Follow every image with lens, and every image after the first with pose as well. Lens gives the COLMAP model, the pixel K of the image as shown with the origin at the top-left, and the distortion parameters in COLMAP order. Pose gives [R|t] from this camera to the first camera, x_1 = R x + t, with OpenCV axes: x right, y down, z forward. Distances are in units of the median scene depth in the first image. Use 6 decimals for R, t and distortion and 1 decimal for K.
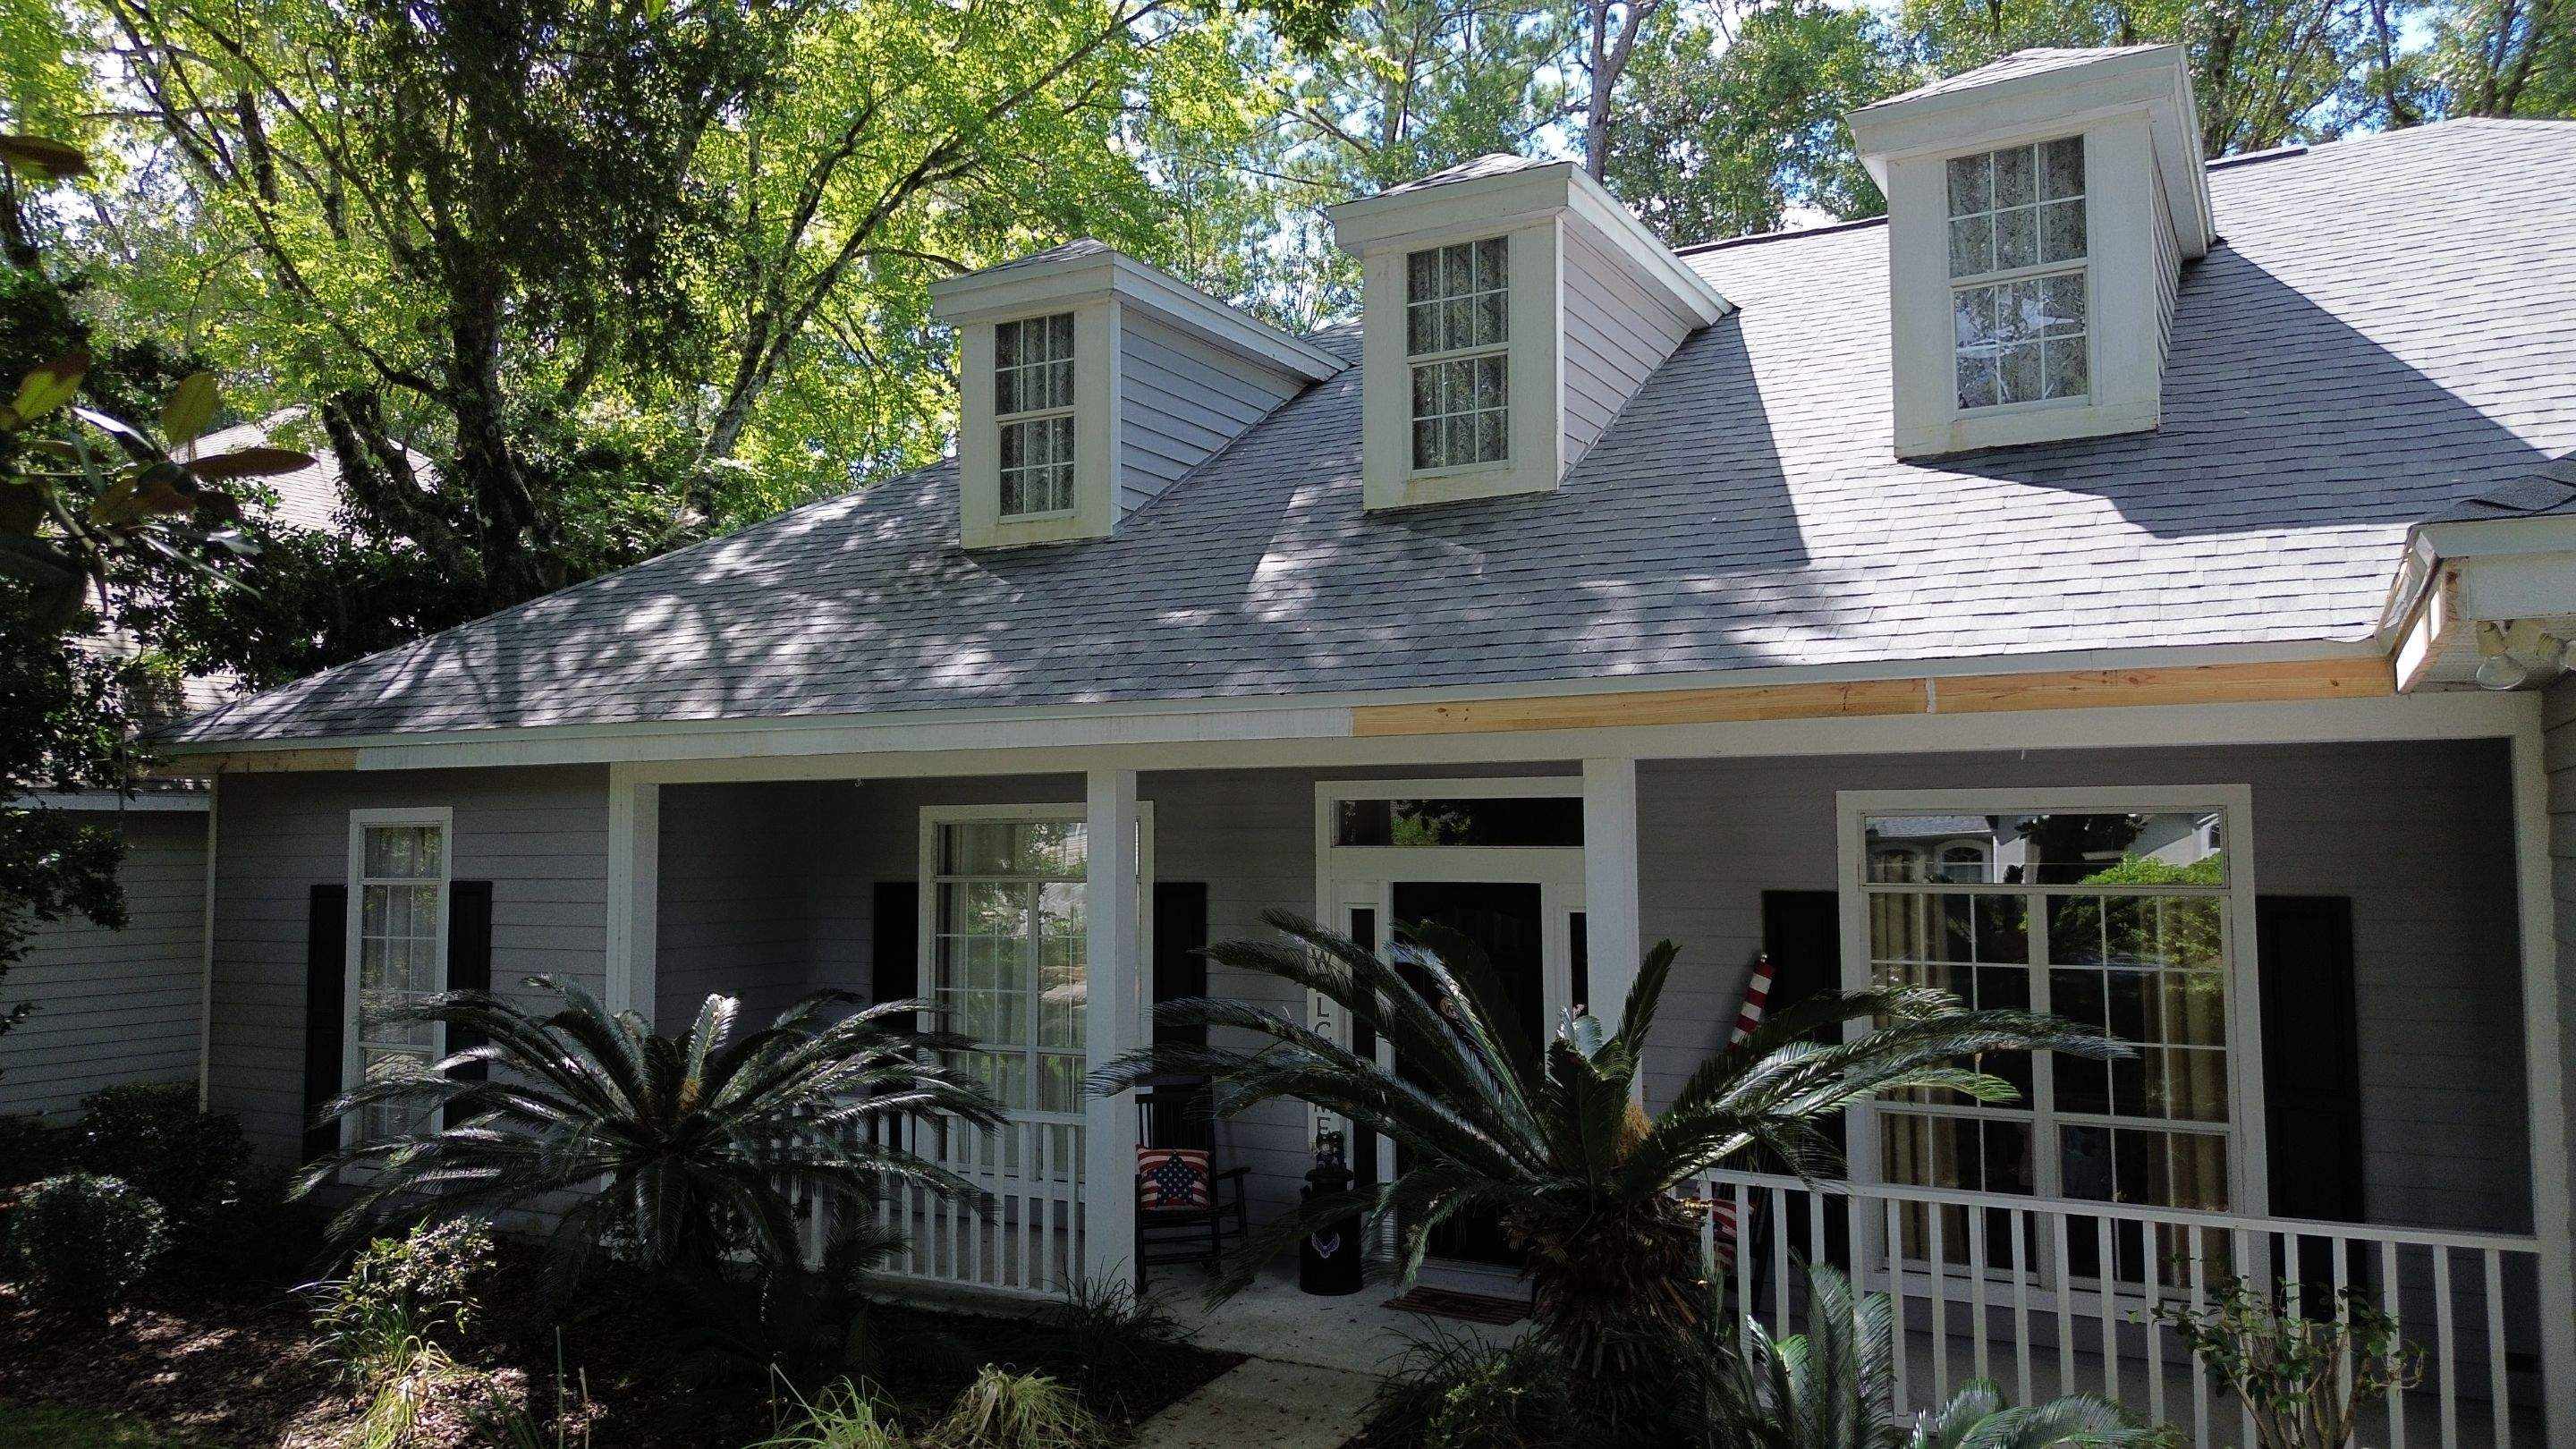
lens RADIAL K [[1819.8, 0, 1323.9], [0, 1819.8, 755.2], [0, 0, 1]] dist [0.052253, -0.061619]
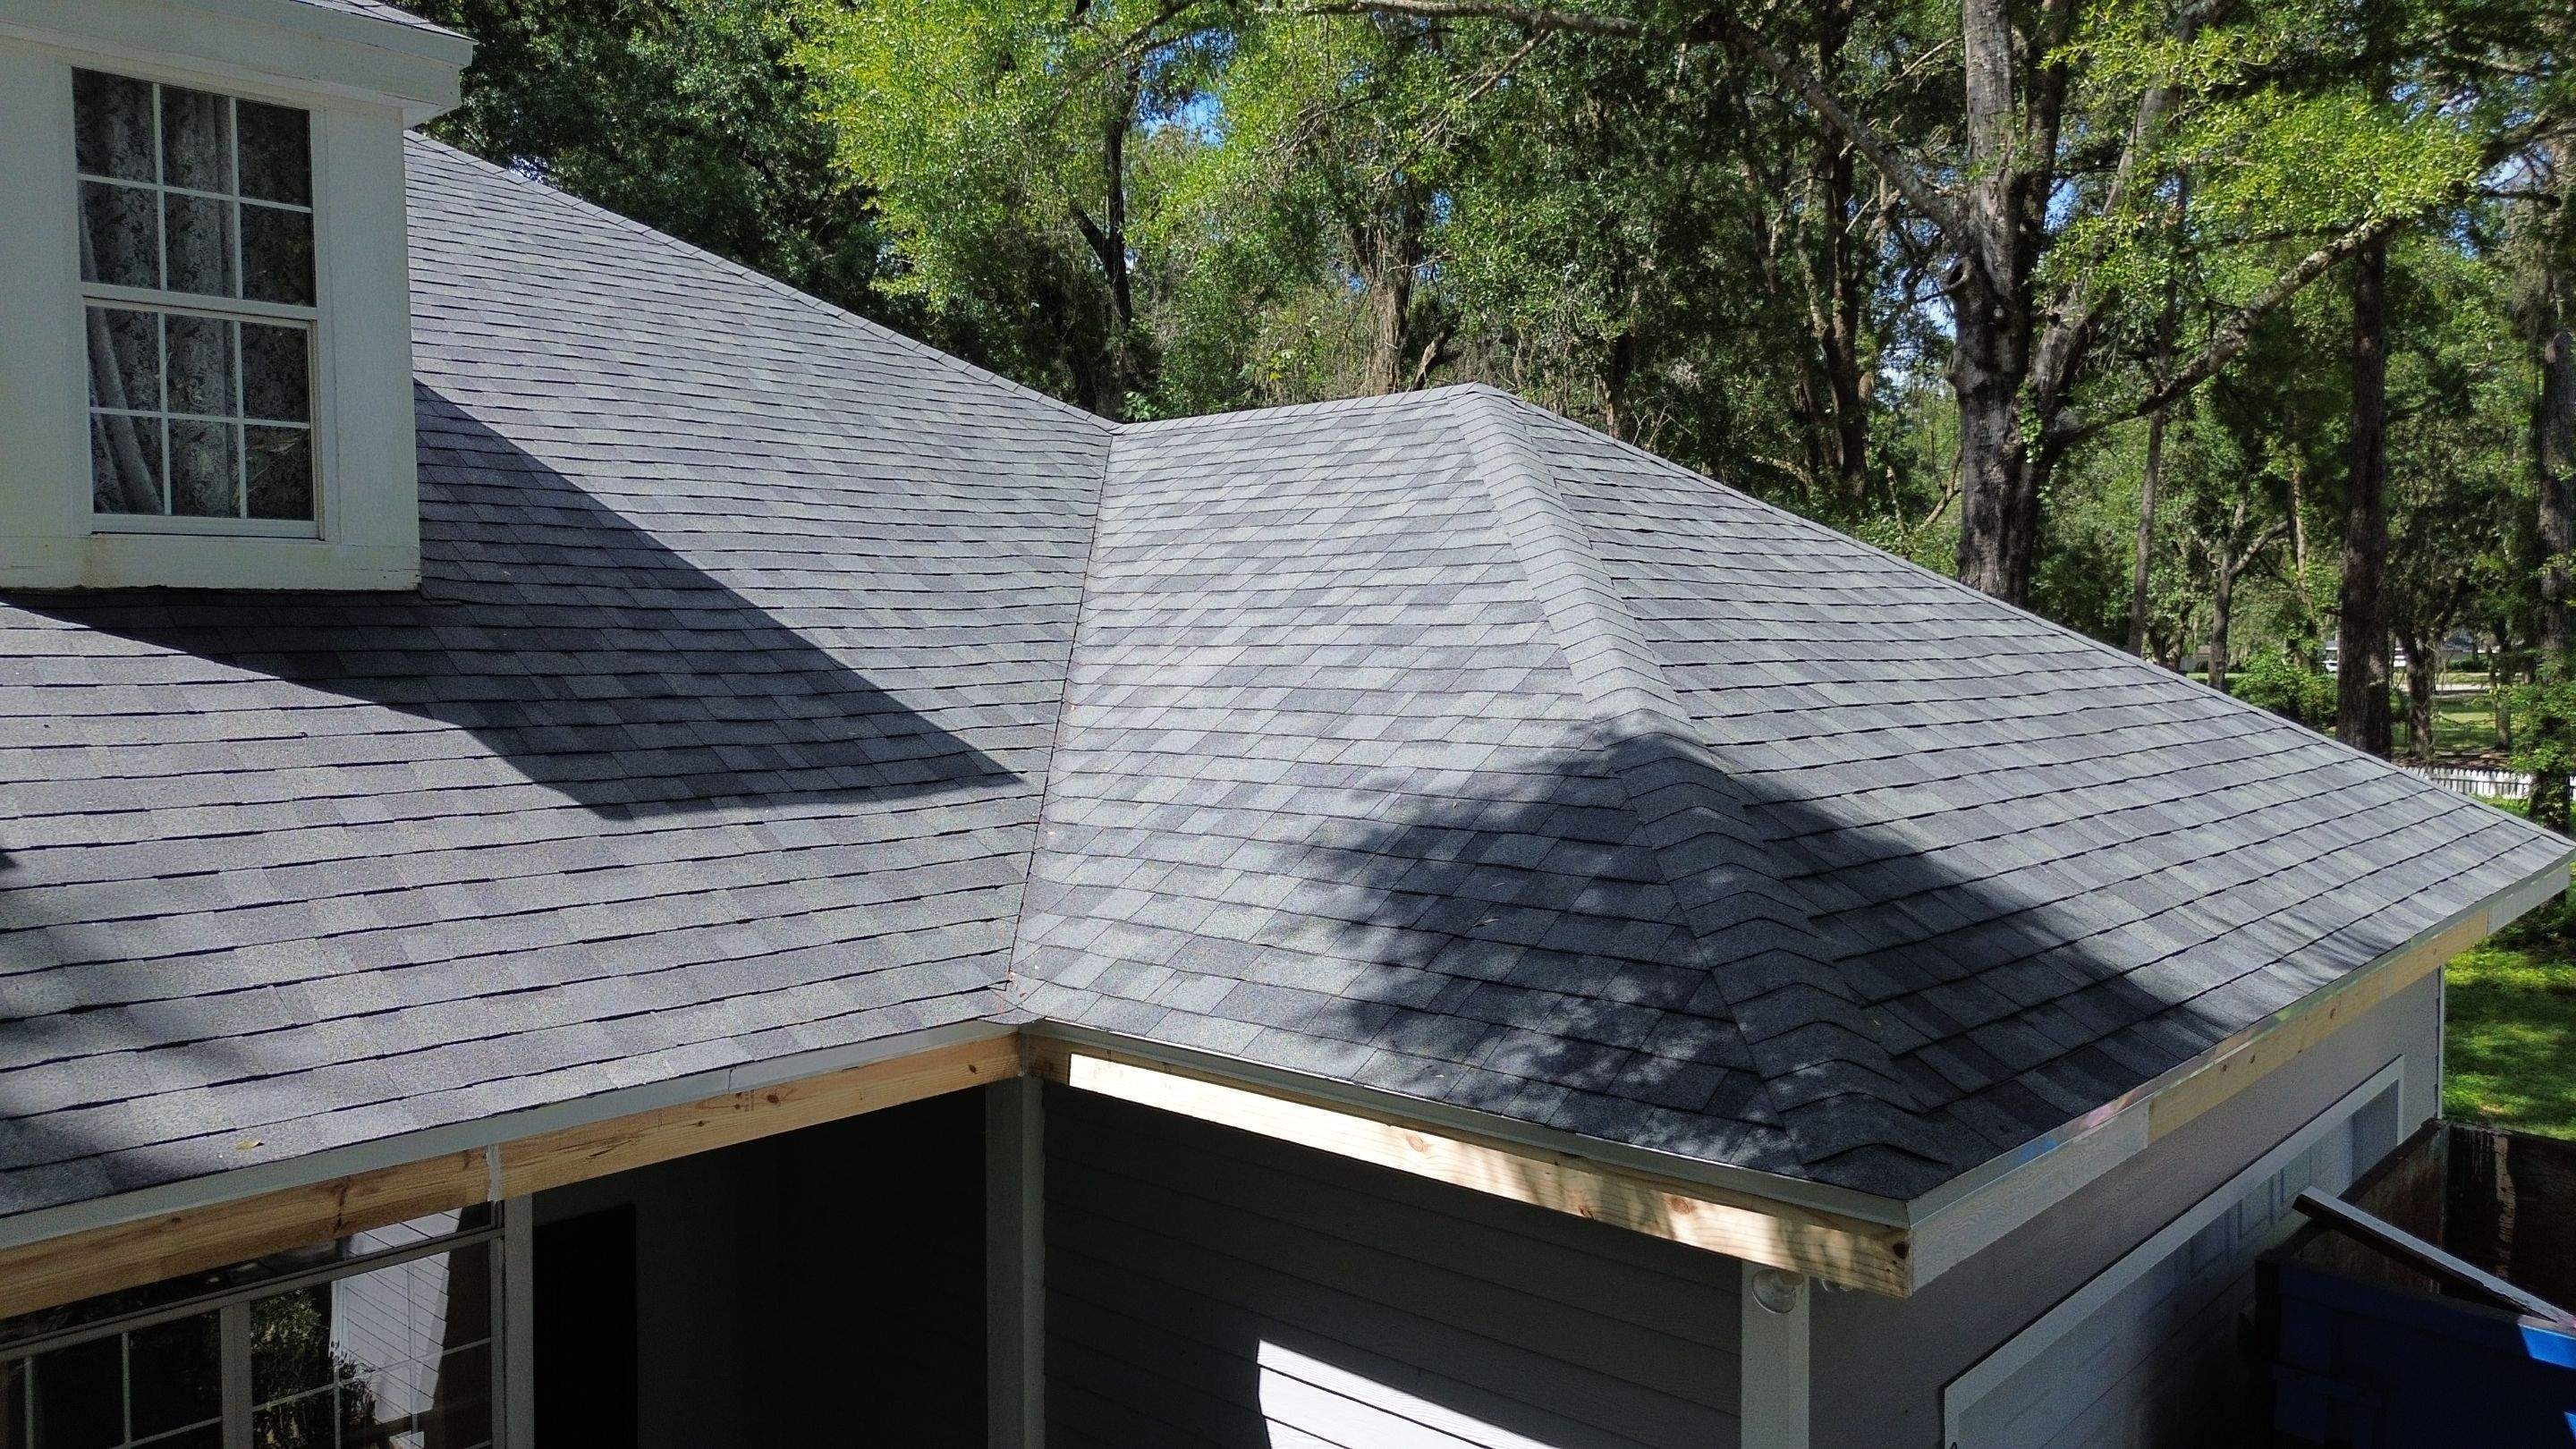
lens RADIAL K [[1819.8, 0, 1298.8], [0, 1819.8, 712.2], [0, 0, 1]] dist [0.052253, -0.061619]
pose [[0.236381, -0.035544, 0.971010, -0.110411], [-0.045096, 0.997852, 0.047505, -0.143476], [-0.970613, -0.055018, 0.234271, 0.412711]]
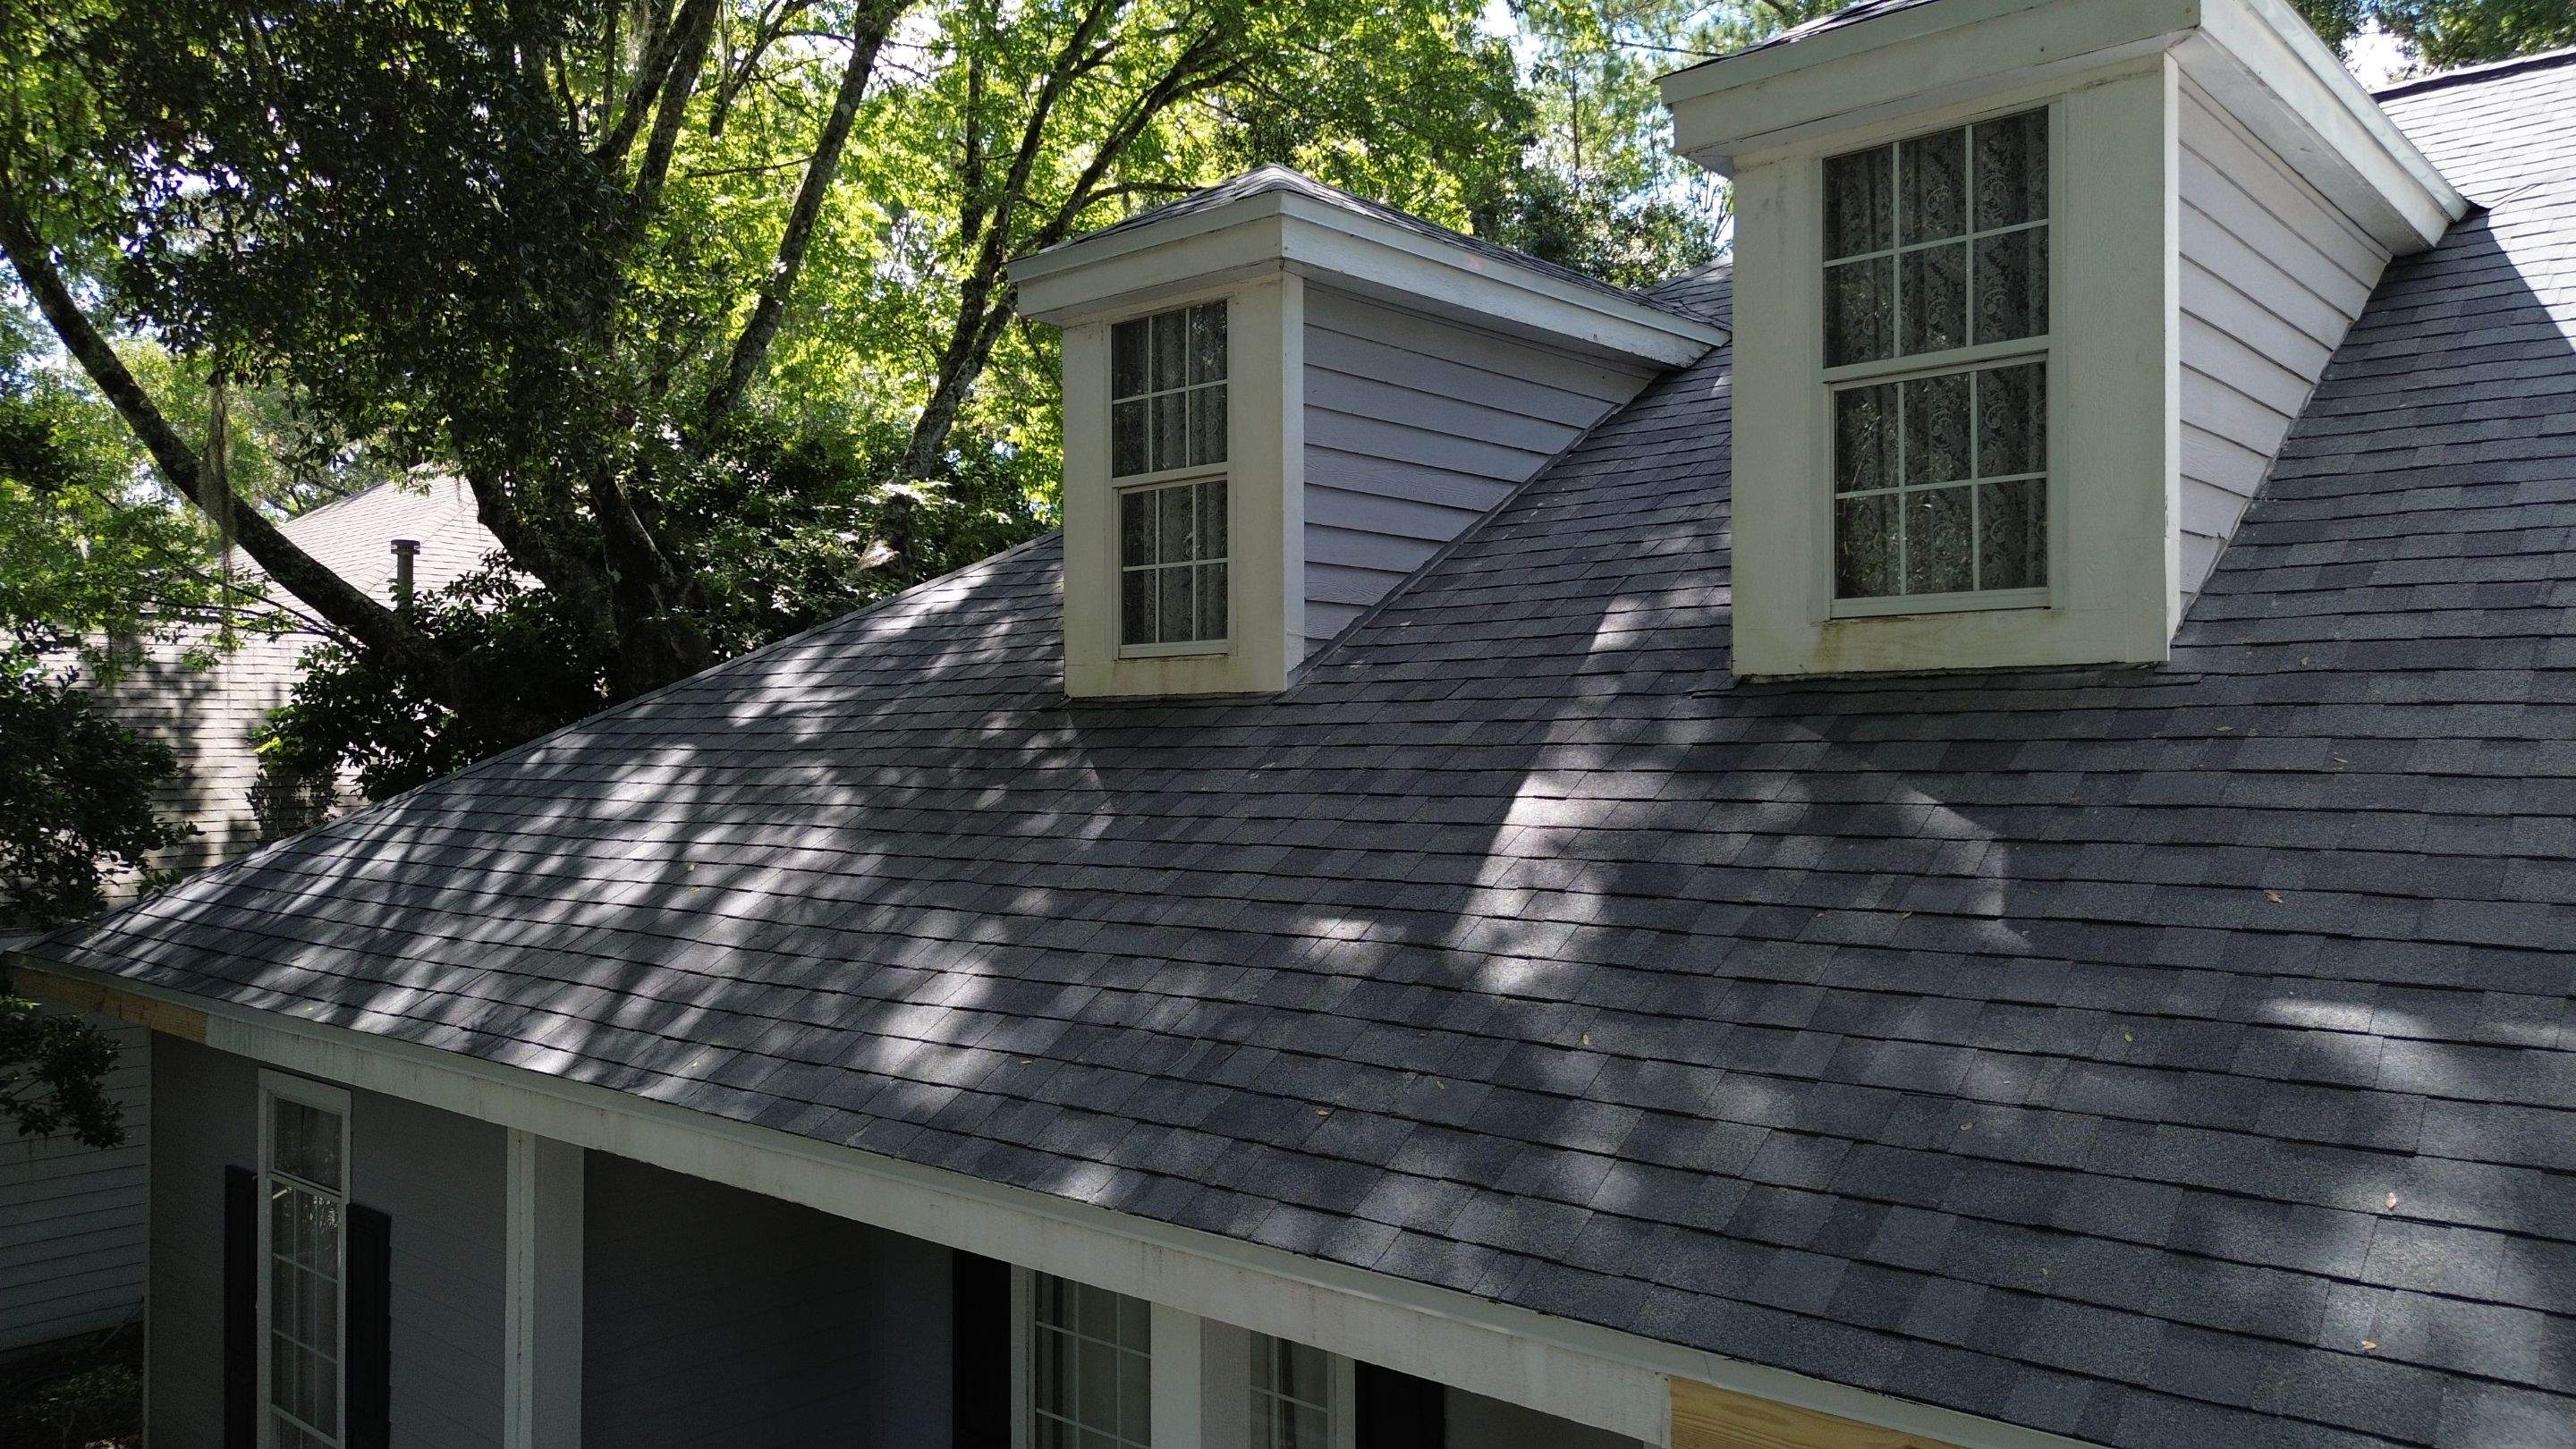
lens RADIAL K [[1819.8, 0, 1300.3], [0, 1819.8, 716.7], [0, 0, 1]] dist [0.052253, -0.061619]
pose [[0.971336, 0.000317, -0.237709, 0.025239], [0.007278, 0.999491, 0.031070, -0.136381], [0.237597, -0.031909, 0.970839, 0.466867]]
